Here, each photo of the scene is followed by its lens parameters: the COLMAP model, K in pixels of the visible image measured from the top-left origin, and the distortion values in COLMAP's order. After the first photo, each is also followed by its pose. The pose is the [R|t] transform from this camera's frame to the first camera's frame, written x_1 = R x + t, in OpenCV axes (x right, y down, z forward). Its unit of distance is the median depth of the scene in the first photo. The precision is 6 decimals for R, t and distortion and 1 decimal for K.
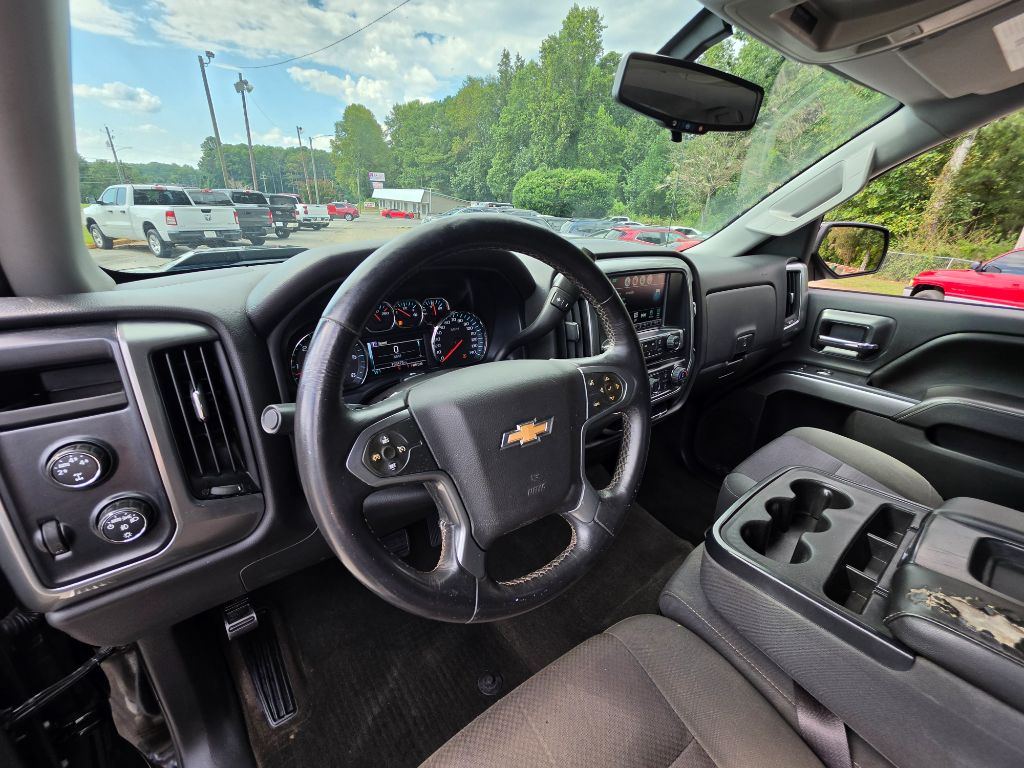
lens RADIAL K [[407.9, 0, 510.7], [0, 407.9, 398.1], [0, 0, 1]] dist [0.002317, -0.003306]
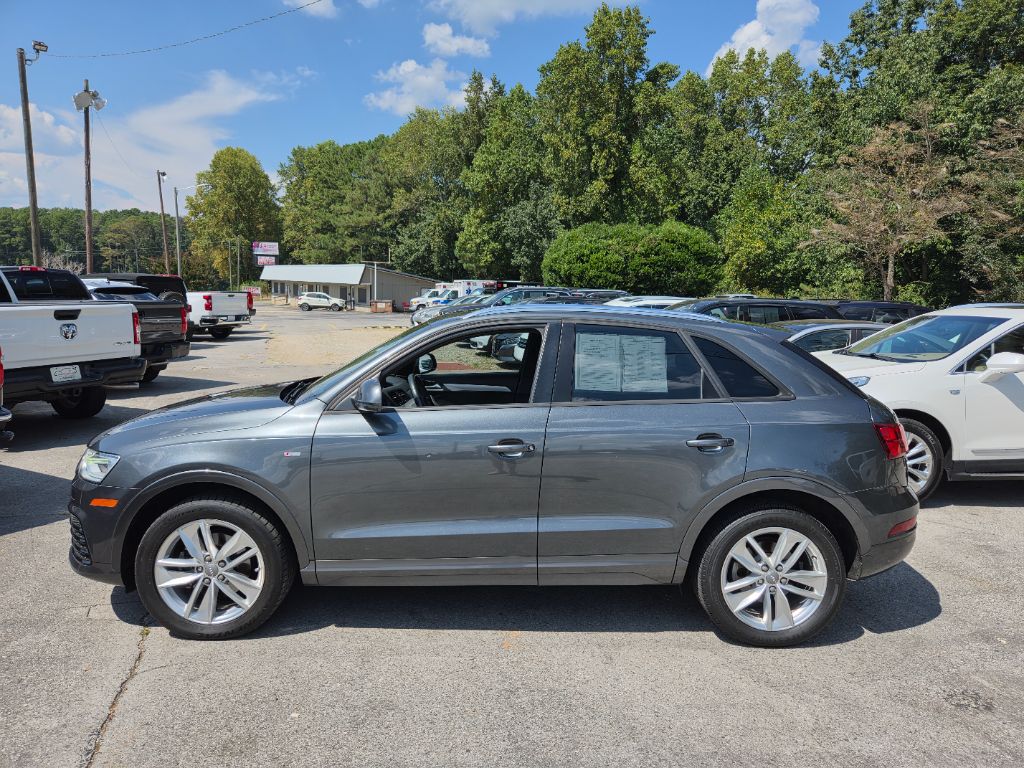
lens RADIAL K [[685.0, 0, 513.0], [0, 685.0, 382.9], [0, 0, 1]] dist [0.048825, -0.041844]
pose [[0.995999, -0.042214, 0.078762, -0.063714], [0.063516, 0.954409, -0.291666, -0.031288], [-0.062859, 0.295502, 0.953272, 0.064844]]
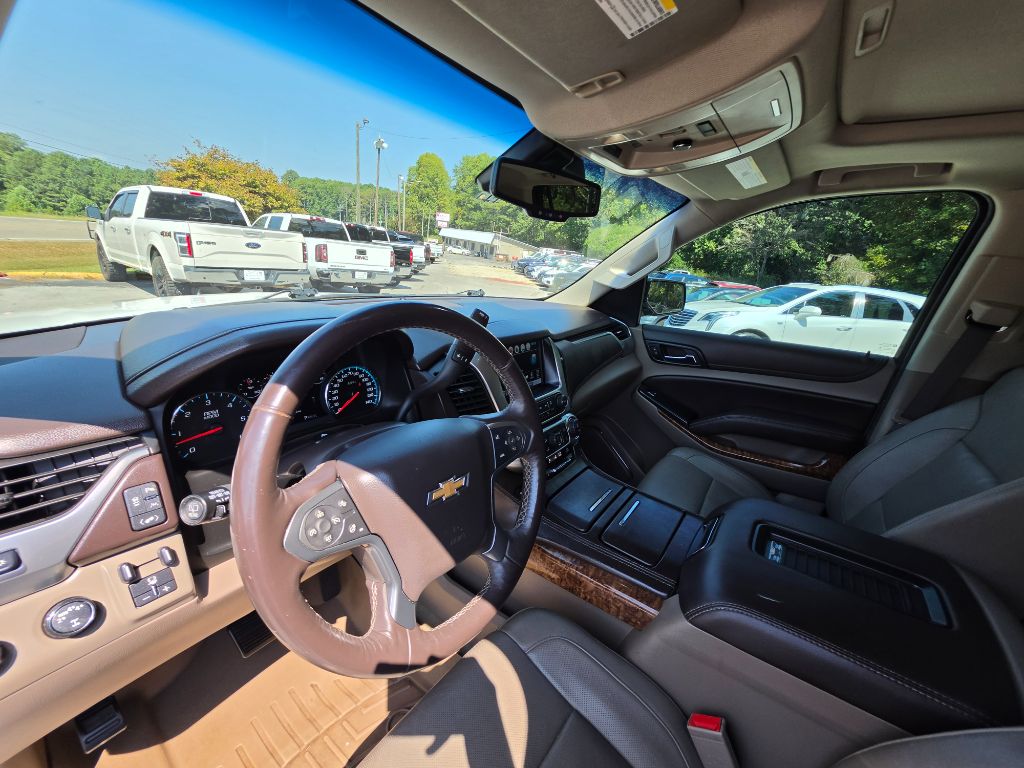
lens RADIAL K [[411.3, 0, 511.3], [0, 411.3, 396.4], [0, 0, 1]] dist [-0.000429, -0.000435]
pose [[0.993439, 0.097290, -0.060115, -0.044383], [-0.102587, 0.990421, -0.092422, 0.020609], [0.050547, 0.097982, 0.993904, -0.048668]]
